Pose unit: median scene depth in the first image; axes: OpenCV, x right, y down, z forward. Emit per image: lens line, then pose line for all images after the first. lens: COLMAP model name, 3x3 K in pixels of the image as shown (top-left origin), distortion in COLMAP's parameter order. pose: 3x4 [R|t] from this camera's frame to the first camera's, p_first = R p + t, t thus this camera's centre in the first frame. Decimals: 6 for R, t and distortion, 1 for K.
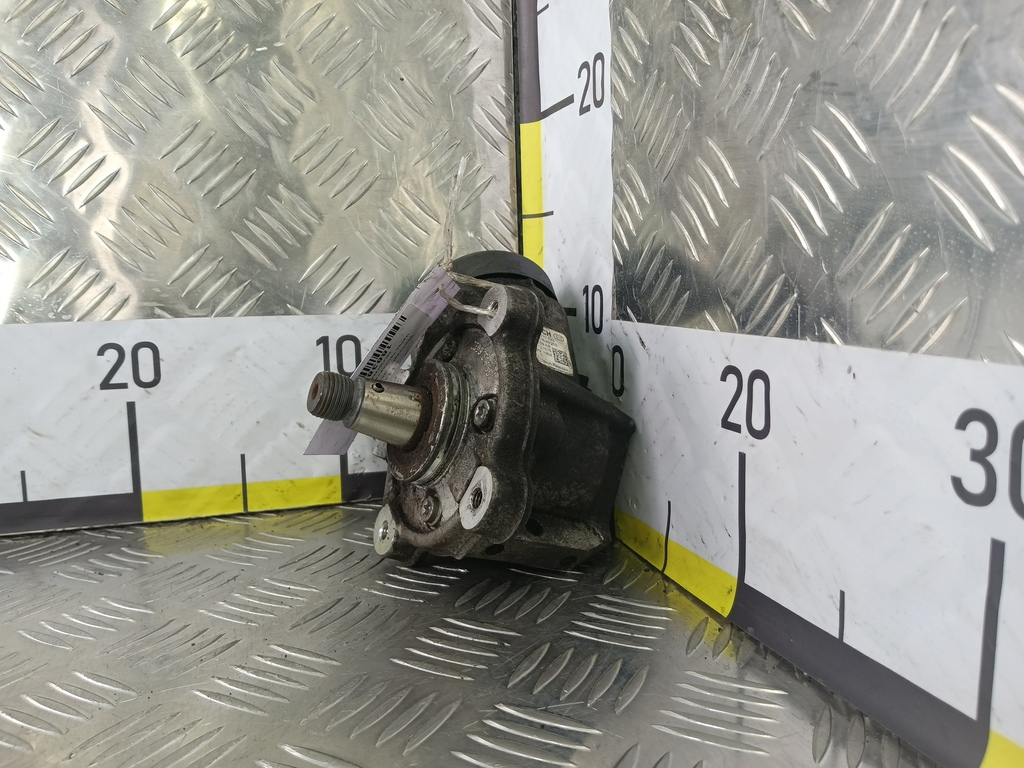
lens RADIAL K [[829.8, 0, 511.9], [0, 829.8, 406.5], [0, 0, 1]] dist [0.053128, -0.152302]
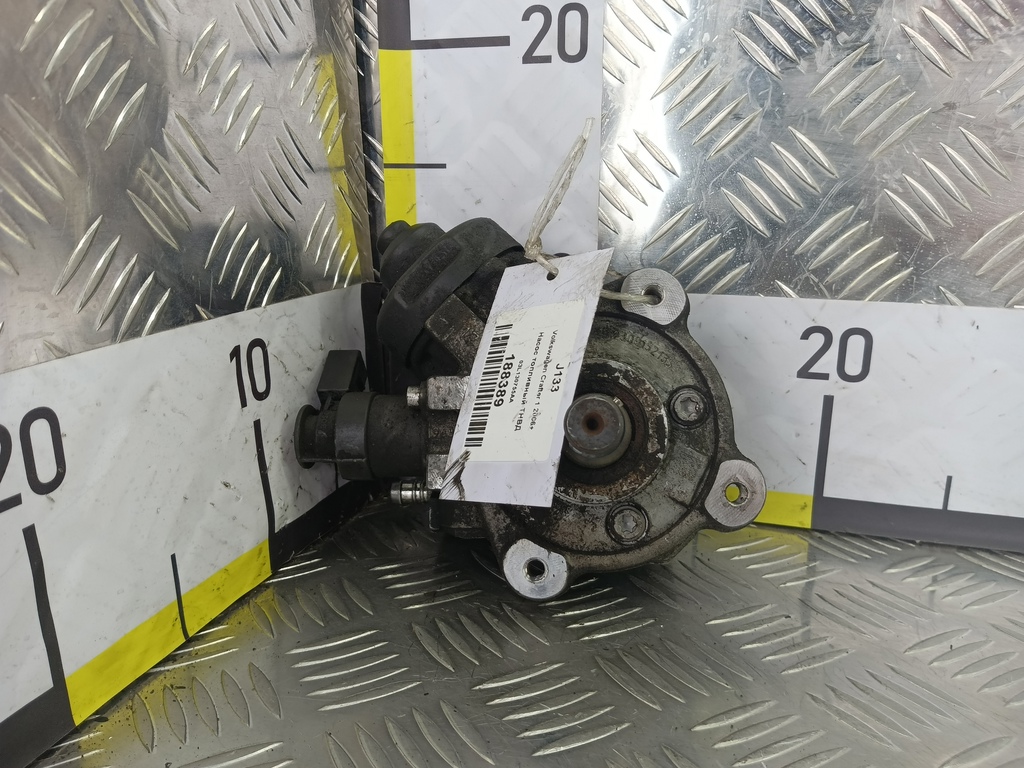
lens RADIAL K [[834.5, 0, 507.3], [0, 834.5, 411.3], [0, 0, 1]] dist [0.037142, -0.133455]
pose [[0.575500, -0.206422, 0.791321, -0.843567], [0.115160, 0.978434, 0.171481, -0.161961], [-0.809653, -0.007559, 0.586861, 0.563182]]
